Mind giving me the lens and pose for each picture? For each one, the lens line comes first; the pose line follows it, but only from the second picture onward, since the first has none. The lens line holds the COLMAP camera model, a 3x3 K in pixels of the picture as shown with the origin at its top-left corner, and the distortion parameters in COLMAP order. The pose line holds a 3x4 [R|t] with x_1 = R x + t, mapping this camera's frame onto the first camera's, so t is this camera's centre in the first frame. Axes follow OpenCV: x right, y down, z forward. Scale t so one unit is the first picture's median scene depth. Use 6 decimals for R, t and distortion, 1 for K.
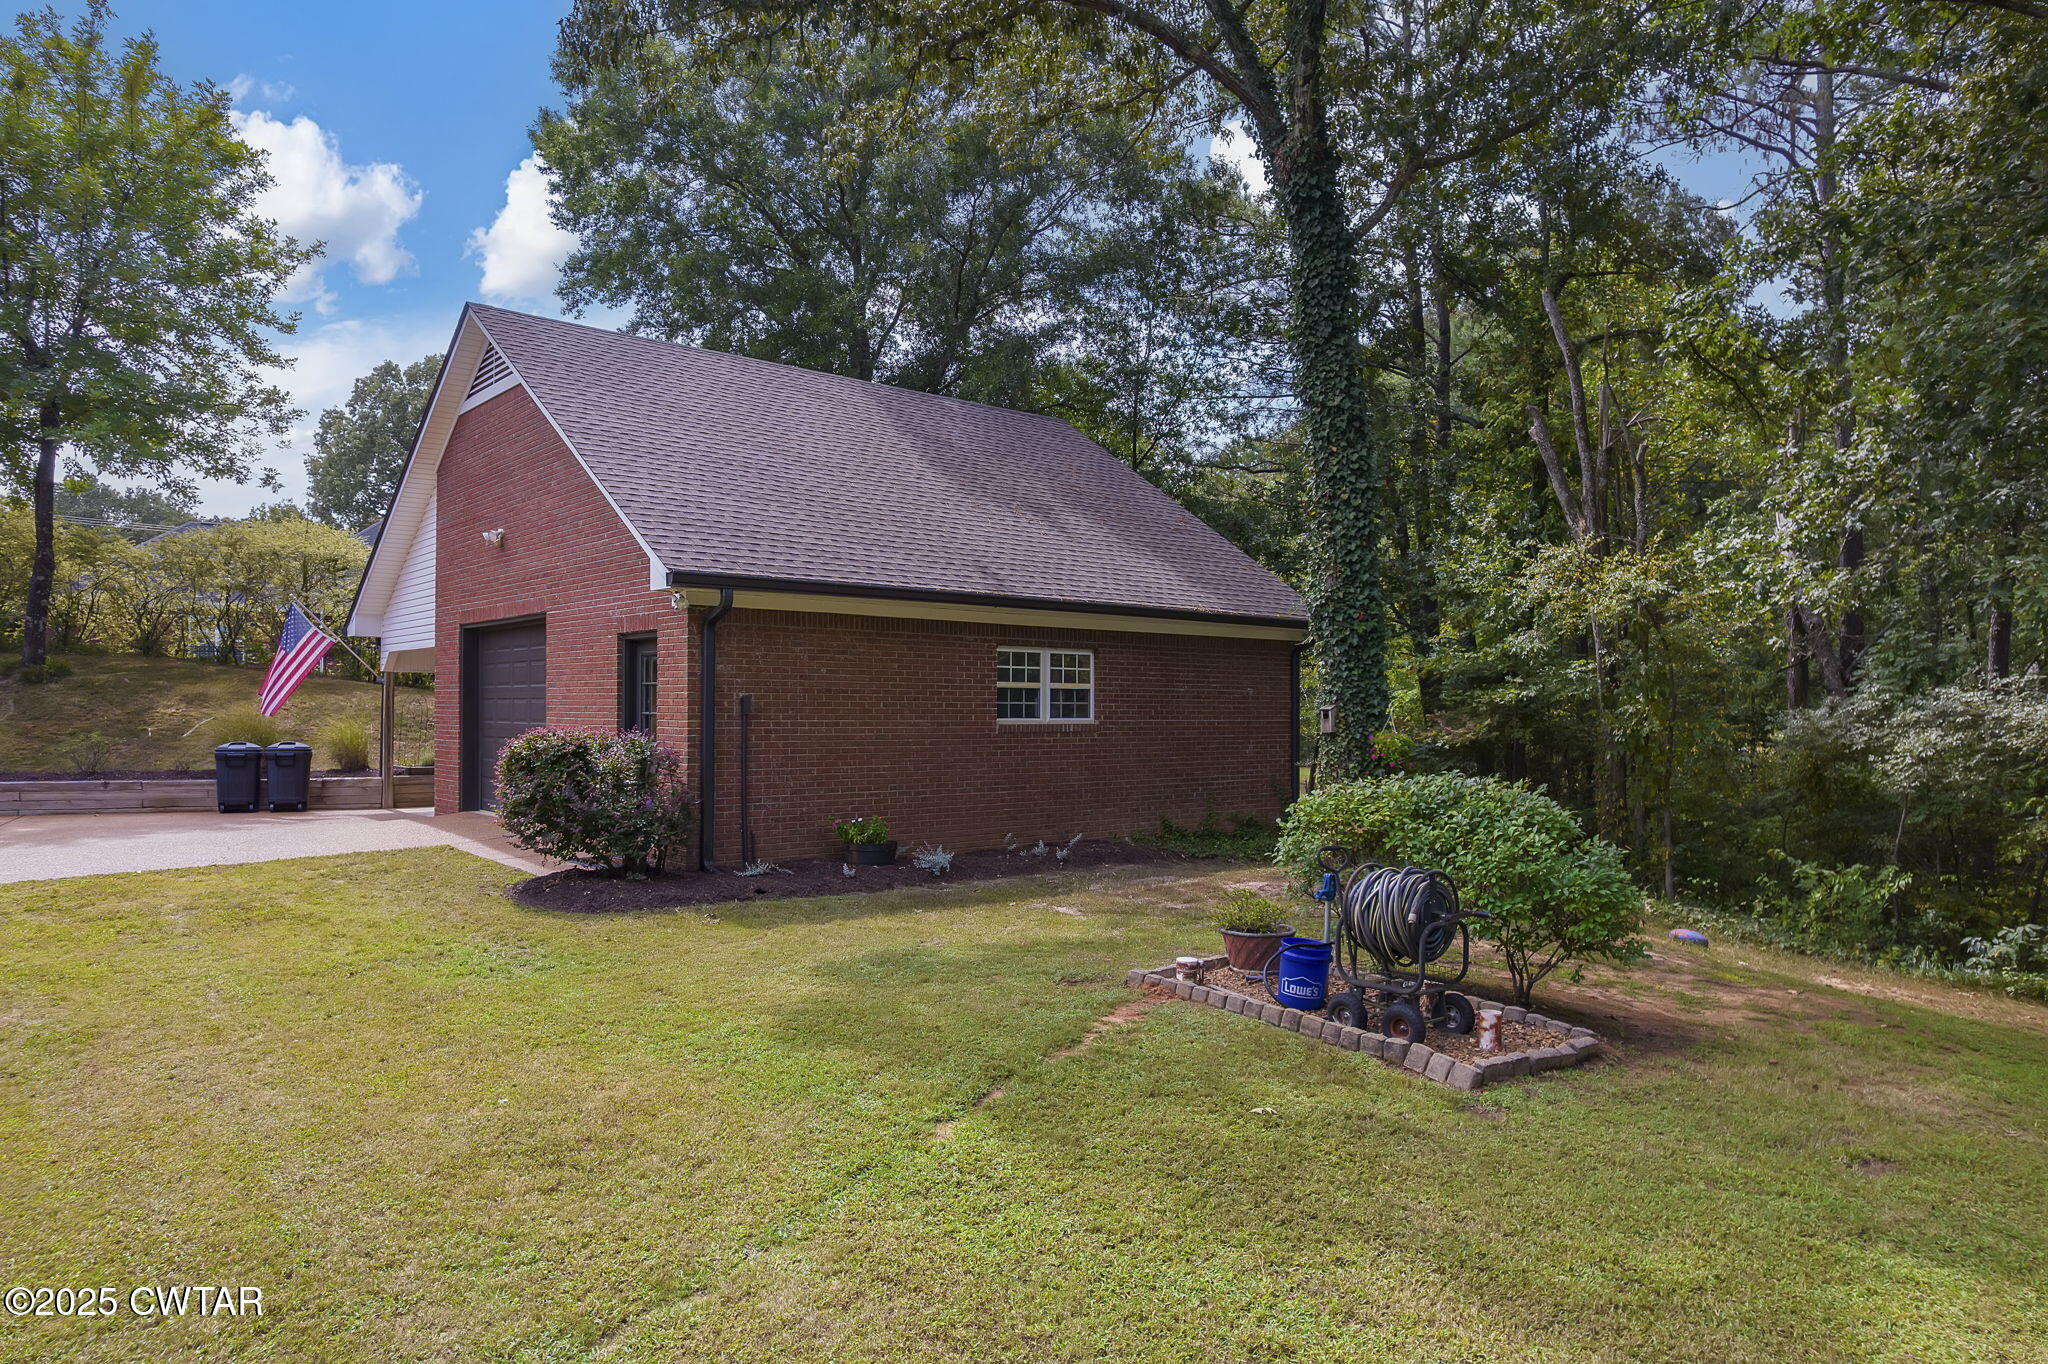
lens RADIAL K [[1338.6, 0, 1026.6], [0, 1338.6, 702.1], [0, 0, 1]] dist [-0.065731, 0.054931]
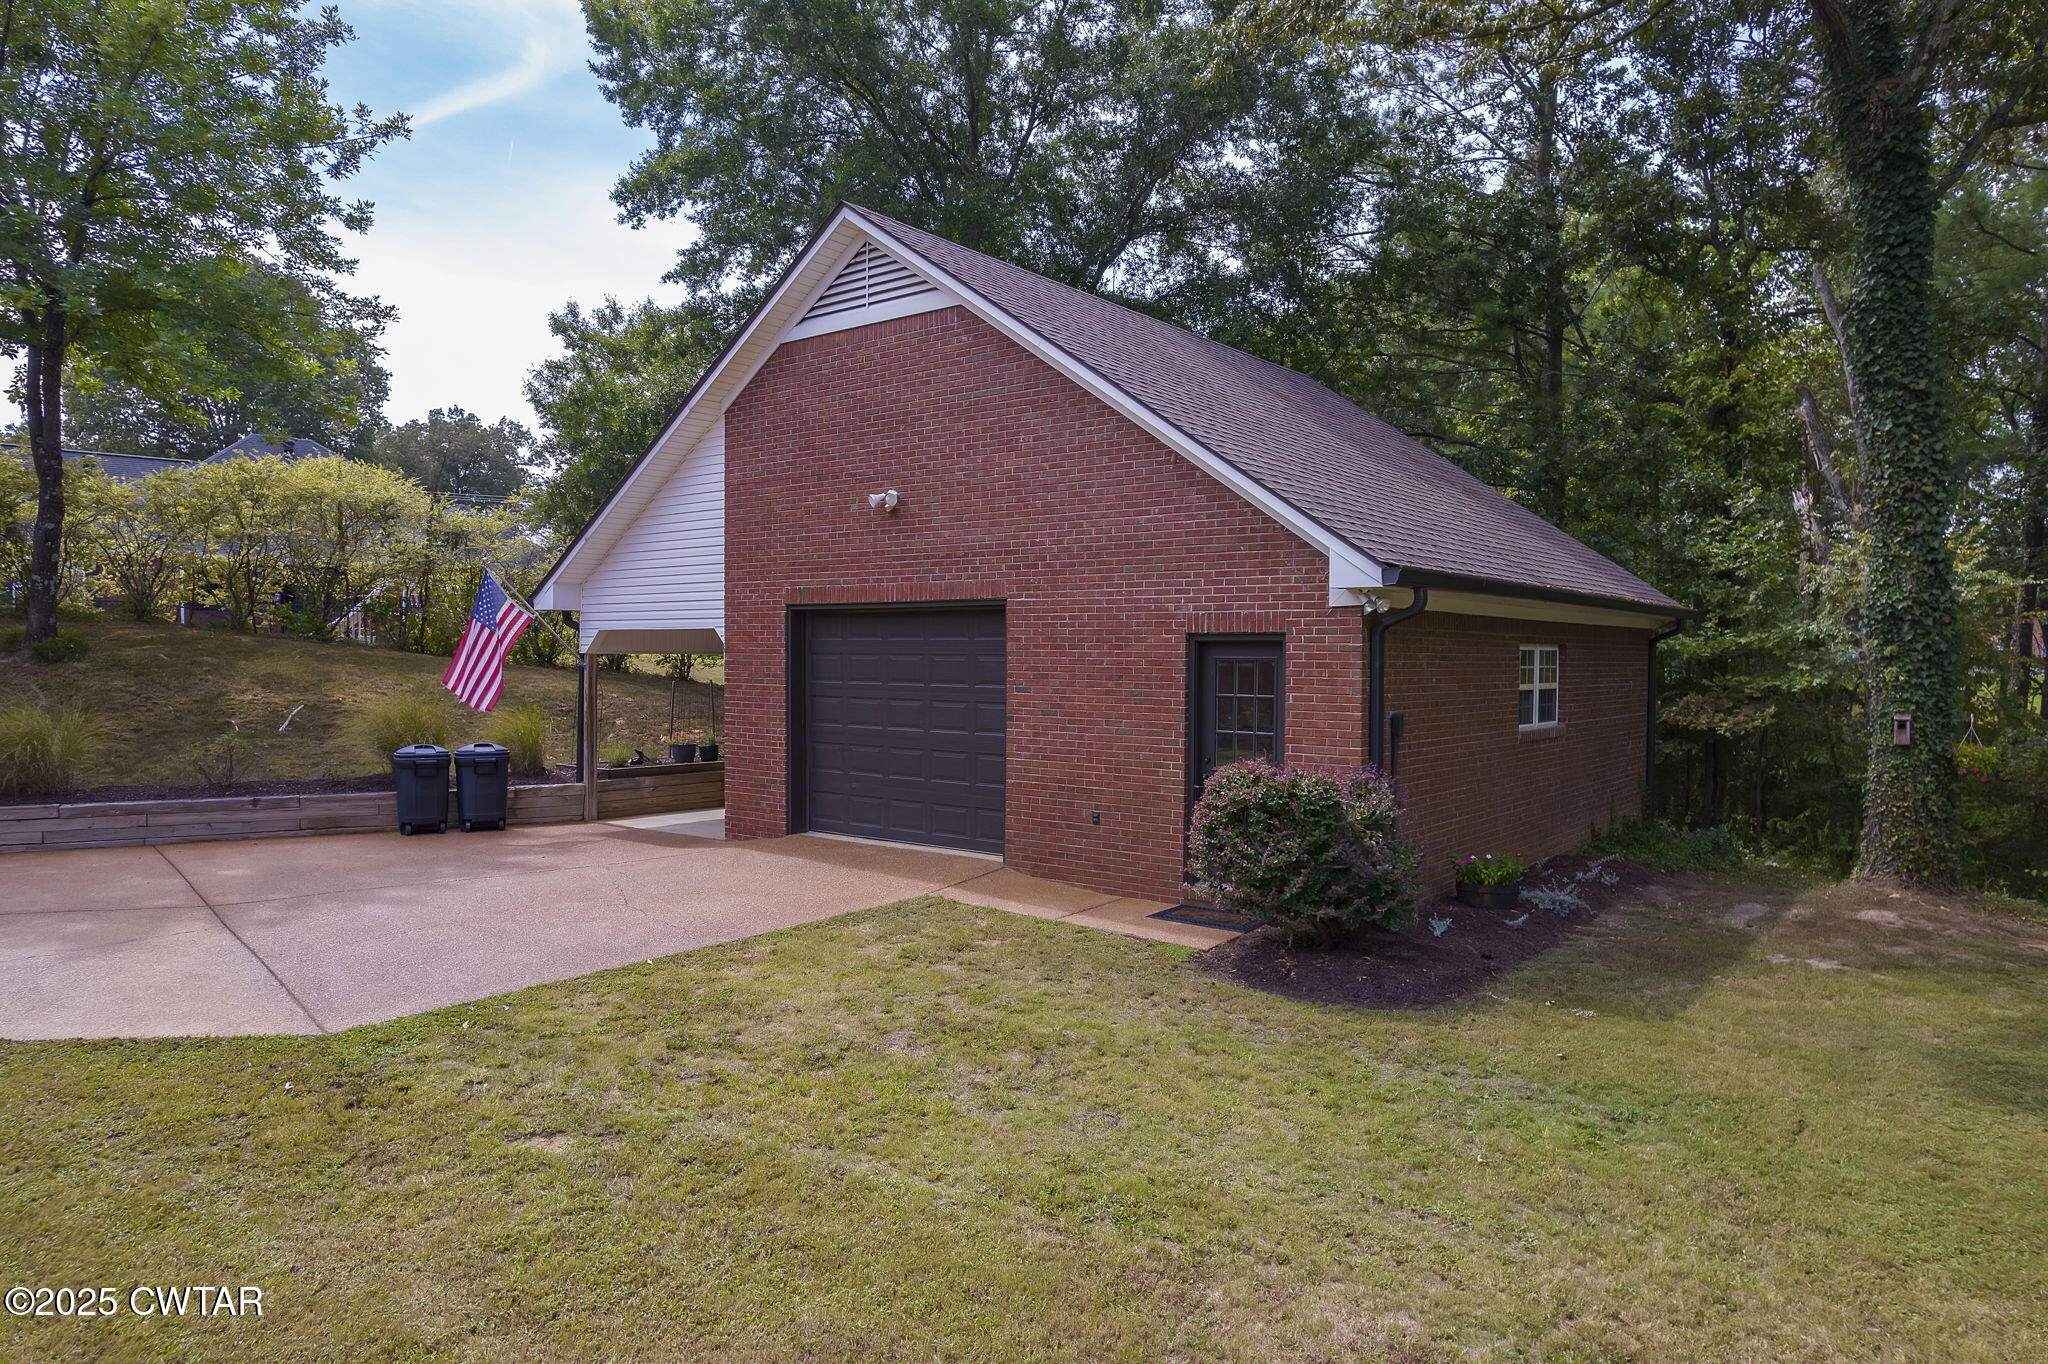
lens RADIAL K [[1338.6, 0, 1026.6], [0, 1338.6, 702.1], [0, 0, 1]] dist [-0.065731, 0.054931]
pose [[0.983325, -0.002747, 0.181838, -0.411825], [-0.004848, 0.999135, 0.041312, -0.031697], [-0.181794, -0.041505, 0.982460, 0.162397]]
